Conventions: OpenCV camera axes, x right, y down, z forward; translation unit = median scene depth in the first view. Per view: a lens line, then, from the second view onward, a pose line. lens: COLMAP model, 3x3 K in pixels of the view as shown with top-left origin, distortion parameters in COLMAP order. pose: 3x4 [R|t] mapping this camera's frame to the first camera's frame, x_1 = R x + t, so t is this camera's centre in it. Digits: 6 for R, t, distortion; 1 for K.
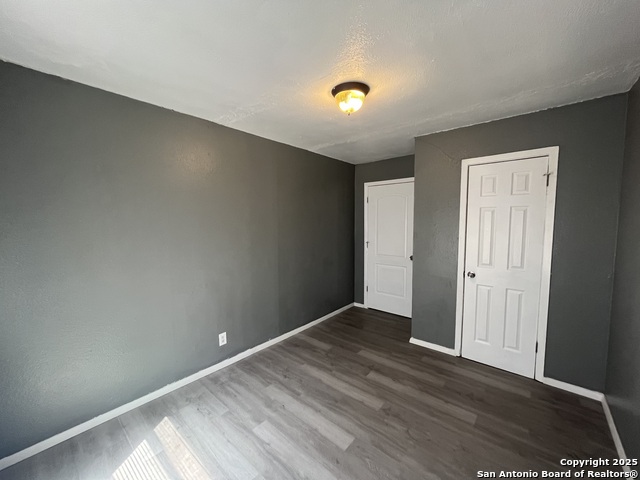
lens RADIAL K [[256.7, 0, 321.5], [0, 256.7, 240.1], [0, 0, 1]] dist [-0.004091, 0.000701]
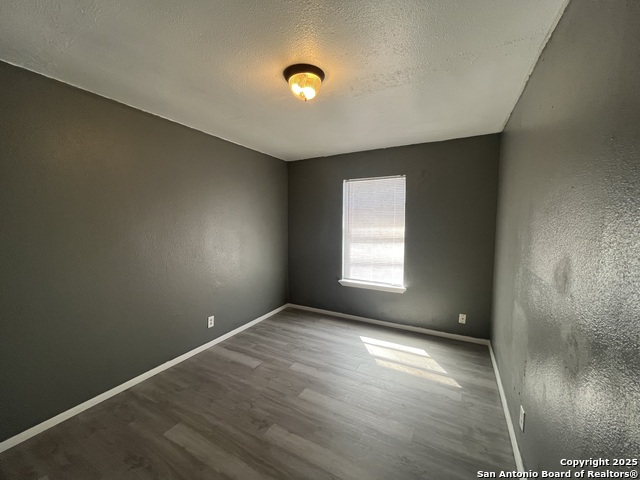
lens RADIAL K [[256.7, 0, 320.8], [0, 256.7, 243.5], [0, 0, 1]] dist [-0.004091, 0.000701]
pose [[-0.976987, 0.022942, -0.212061, 0.254859], [-0.015005, 0.984343, 0.175623, -0.150636], [0.212770, 0.174763, -0.961346, 1.958184]]
